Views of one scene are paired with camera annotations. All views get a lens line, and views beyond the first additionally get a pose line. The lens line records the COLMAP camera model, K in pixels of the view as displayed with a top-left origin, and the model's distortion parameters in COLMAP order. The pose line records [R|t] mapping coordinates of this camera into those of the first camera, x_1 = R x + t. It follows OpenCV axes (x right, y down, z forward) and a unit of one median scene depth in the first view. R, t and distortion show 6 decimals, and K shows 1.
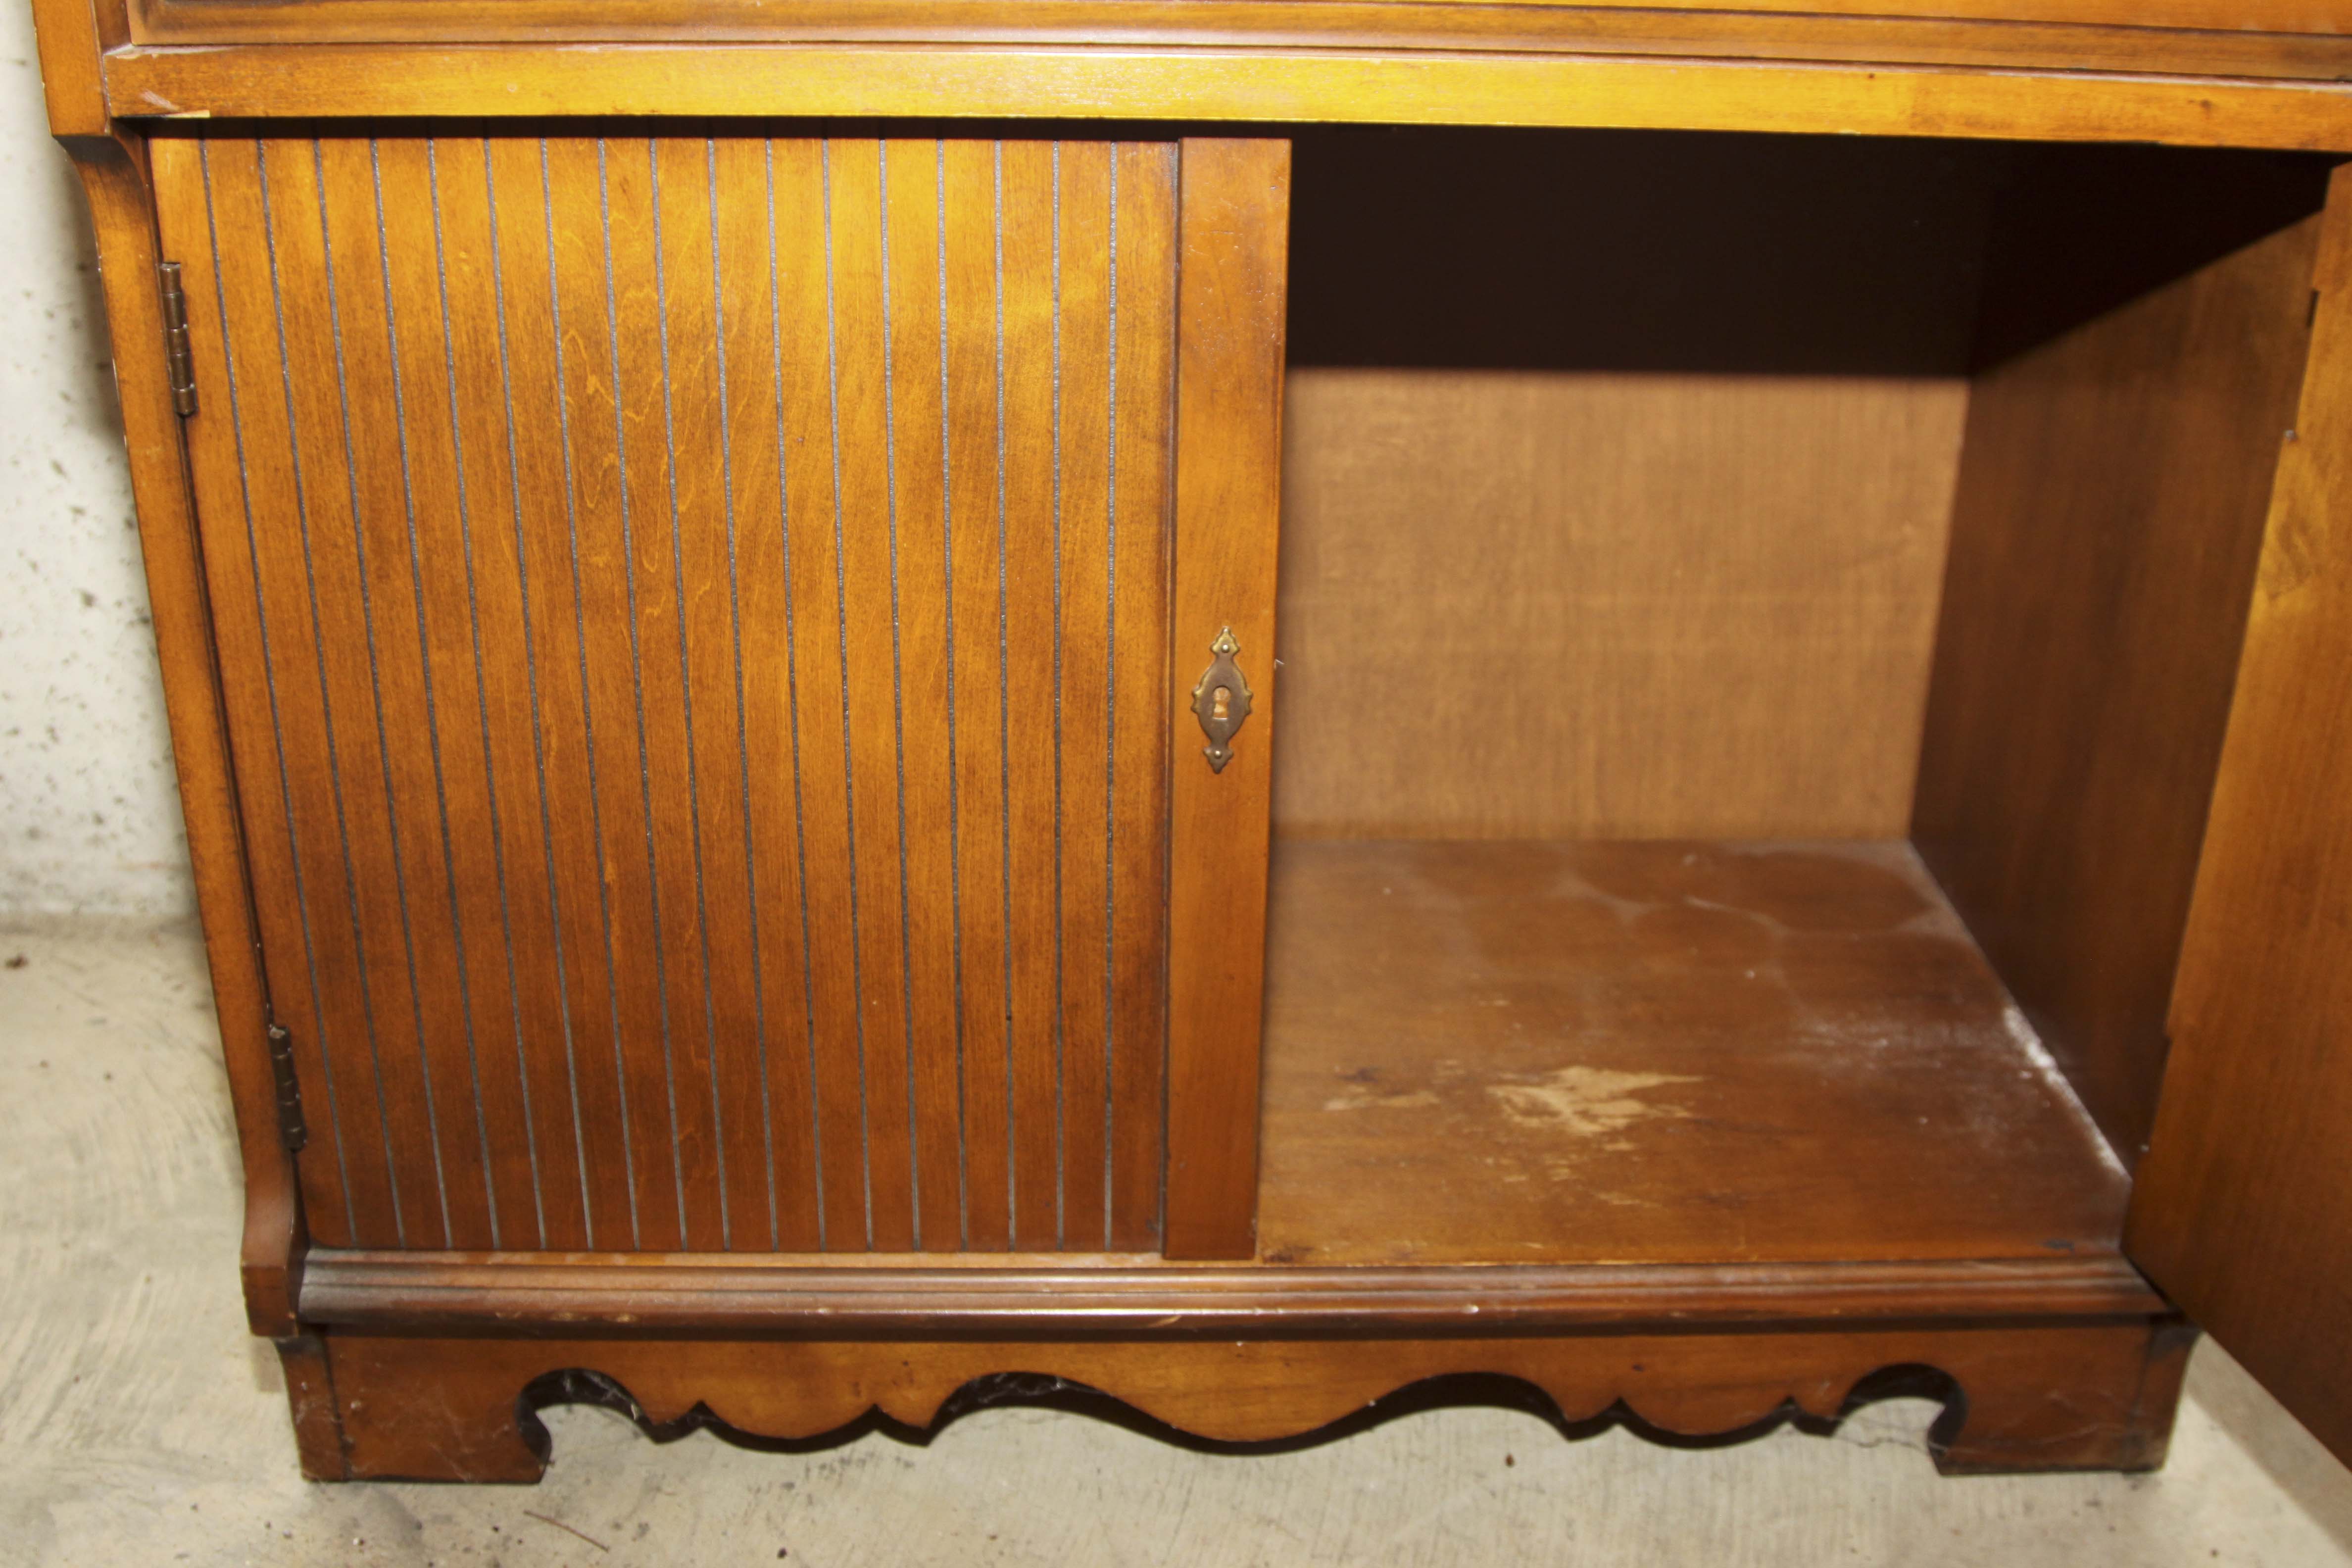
lens RADIAL K [[2489.6, 0, 1215.4], [0, 2489.6, 790.7], [0, 0, 1]] dist [-0.145798, 0.085624]
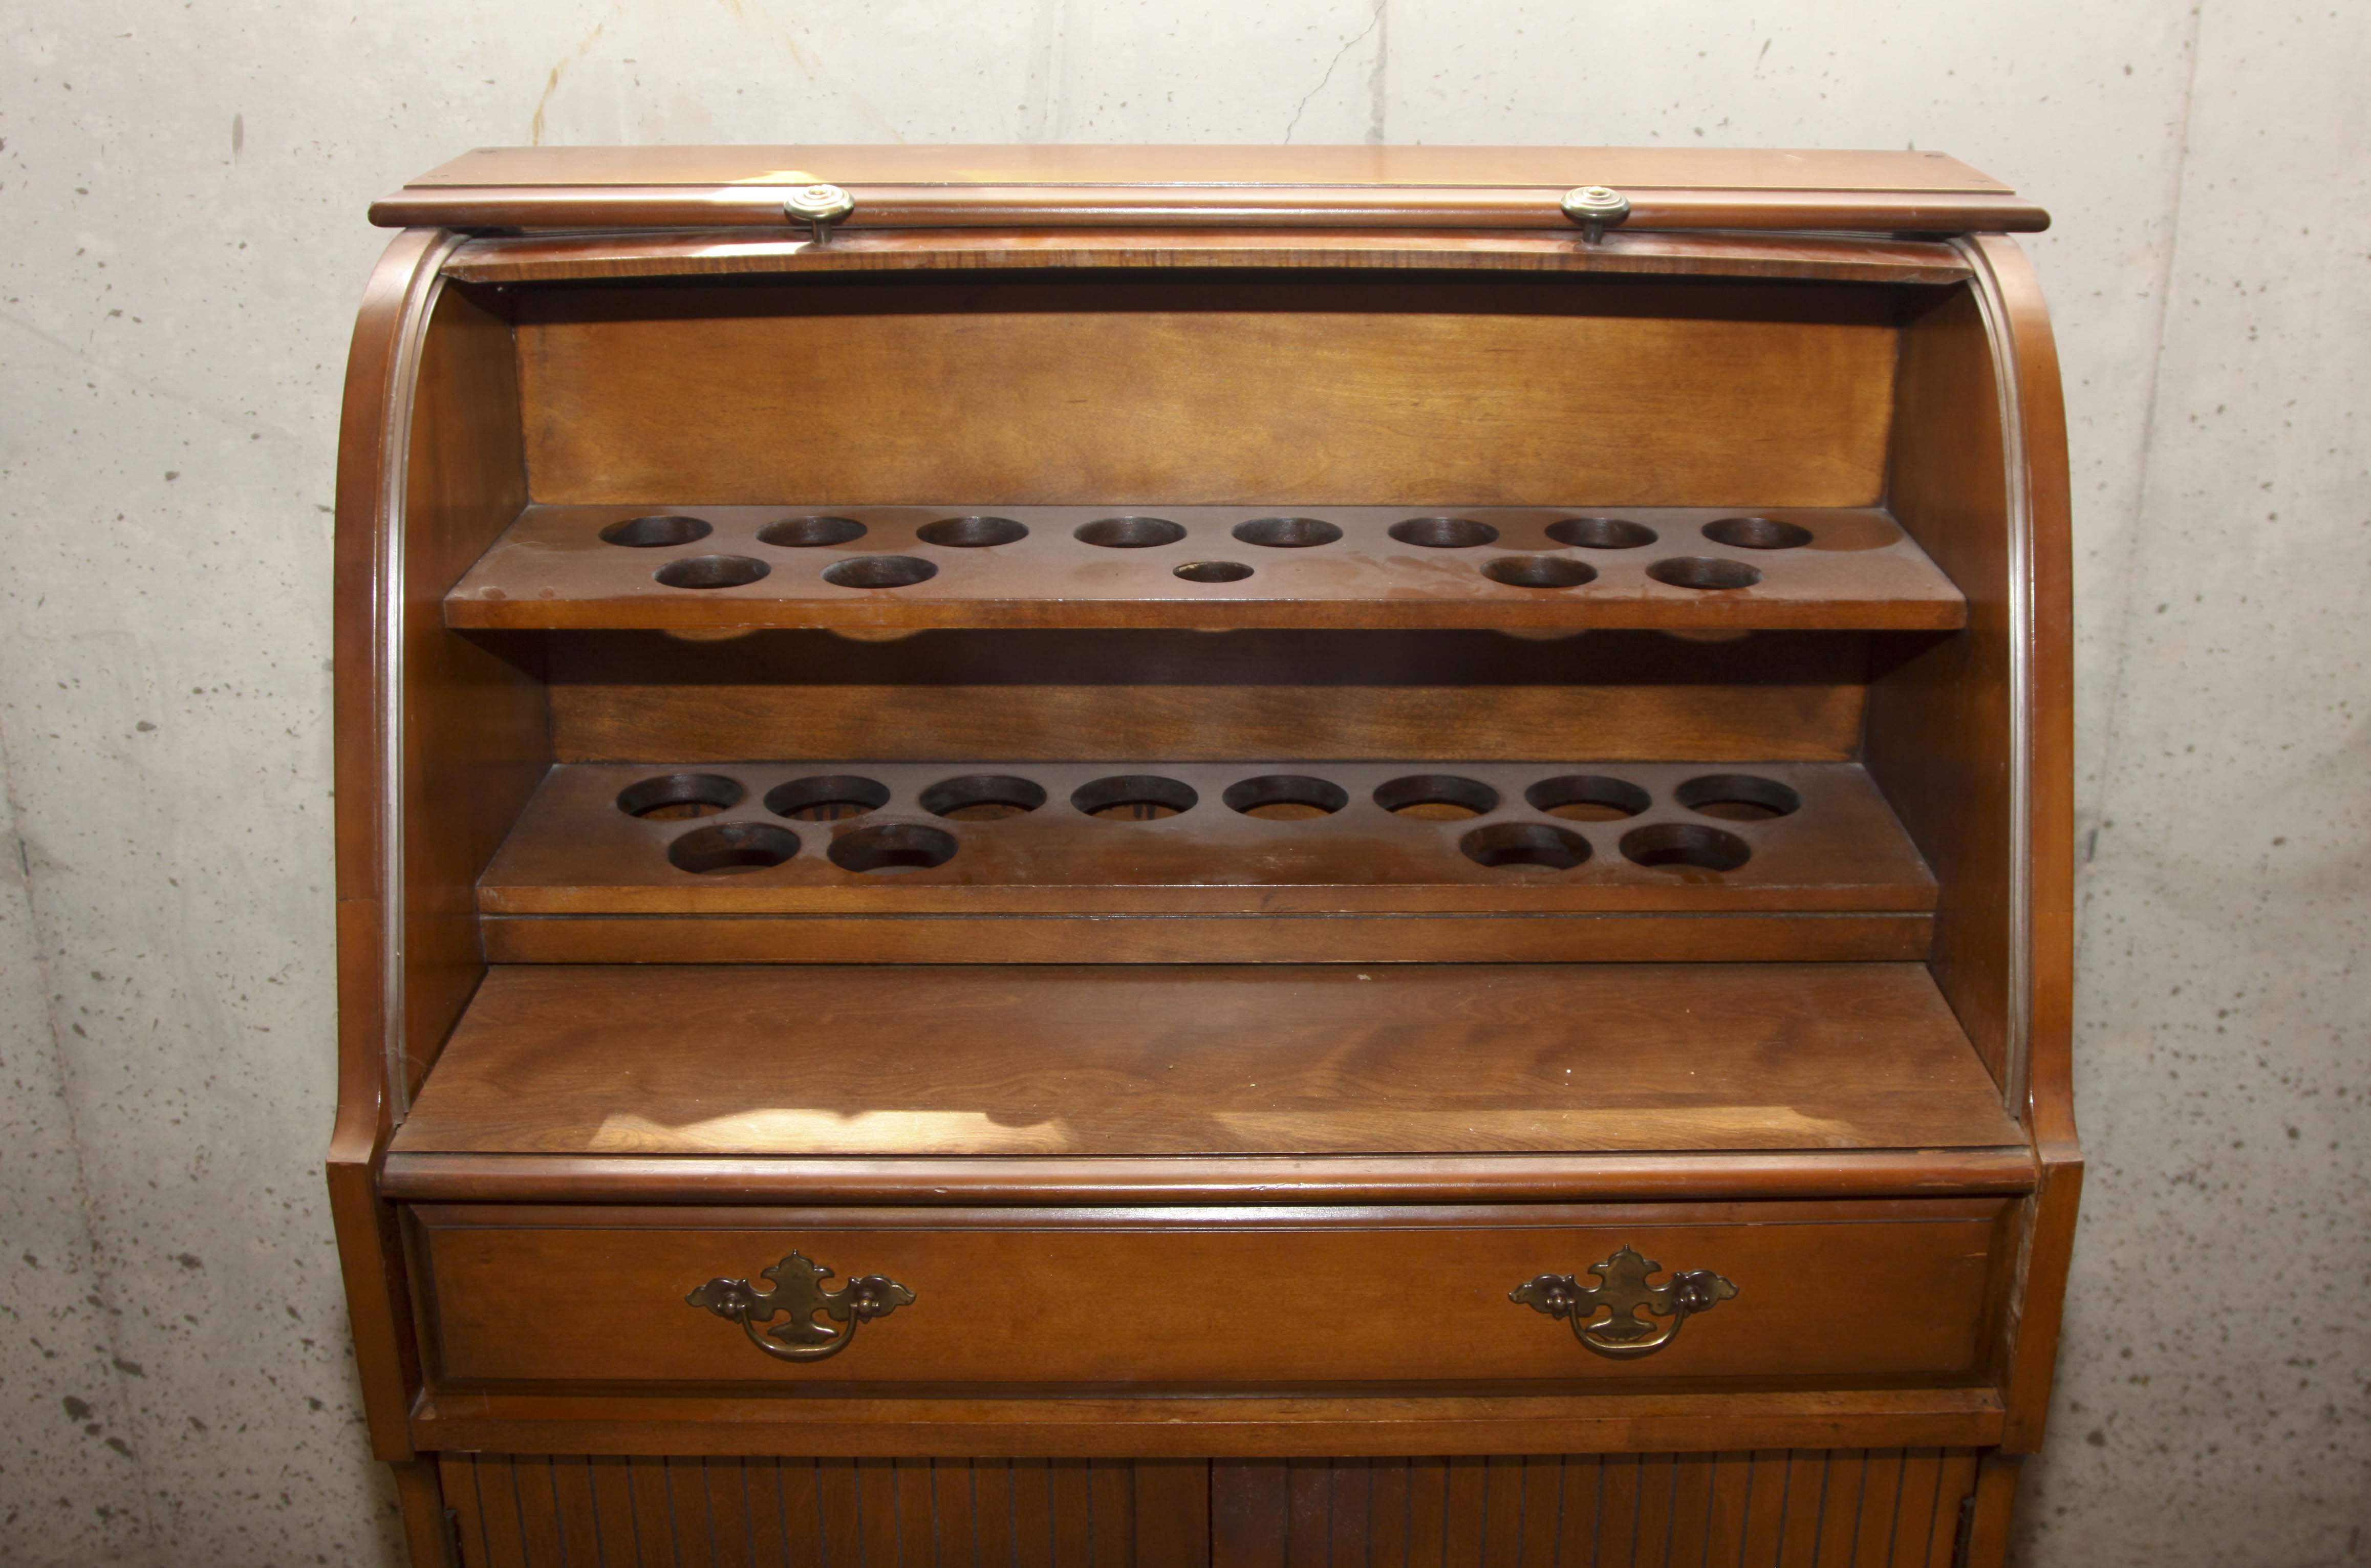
lens RADIAL K [[2604.0, 0, 1250.3], [0, 2604.0, 794.9], [0, 0, 1]] dist [-0.133116, 0.061393]
pose [[0.999621, -0.007663, -0.026435, 0.080040], [0.006580, 0.999144, -0.040837, -0.469582], [0.026725, 0.040648, 0.998816, -0.446273]]
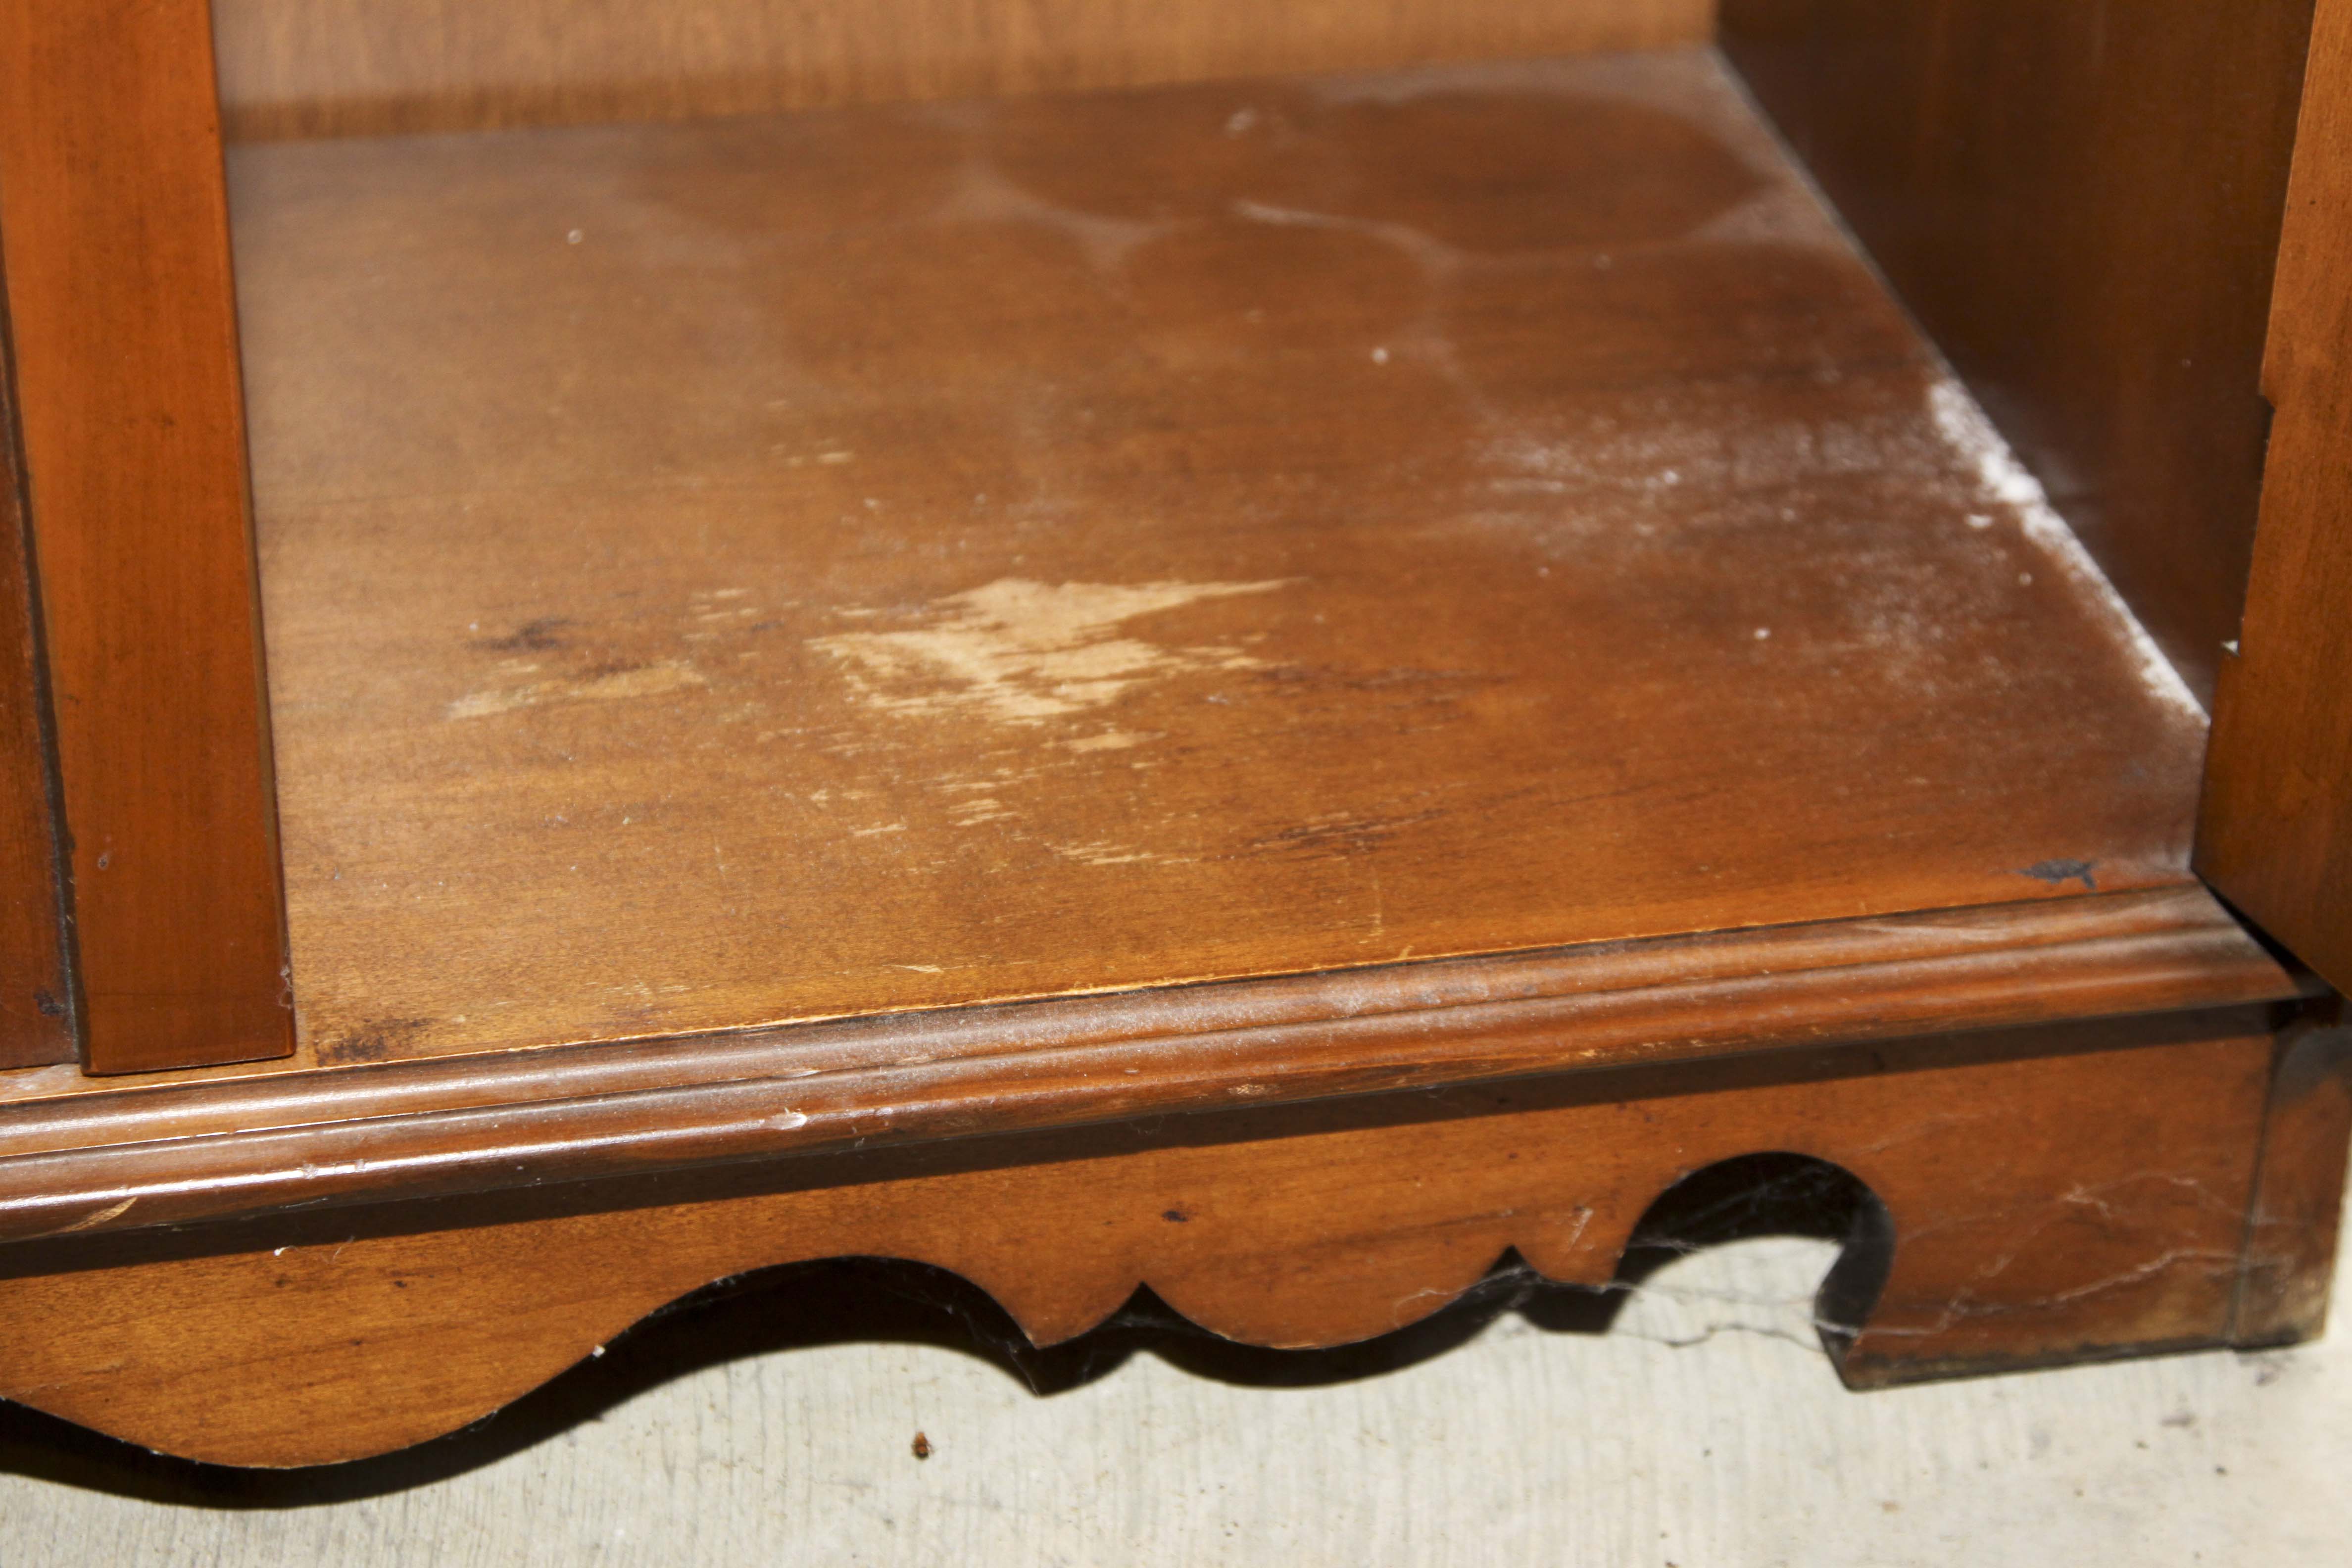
lens RADIAL K [[5257.1, 0, 1214.6], [0, 5257.1, 787.6], [0, 0, 1]] dist [0.126778, 0.028838]
pose [[0.984182, -0.090364, 0.152379, 0.037013], [0.070181, 0.988629, 0.132996, 0.026140], [-0.162664, -0.120198, 0.979333, 0.049101]]
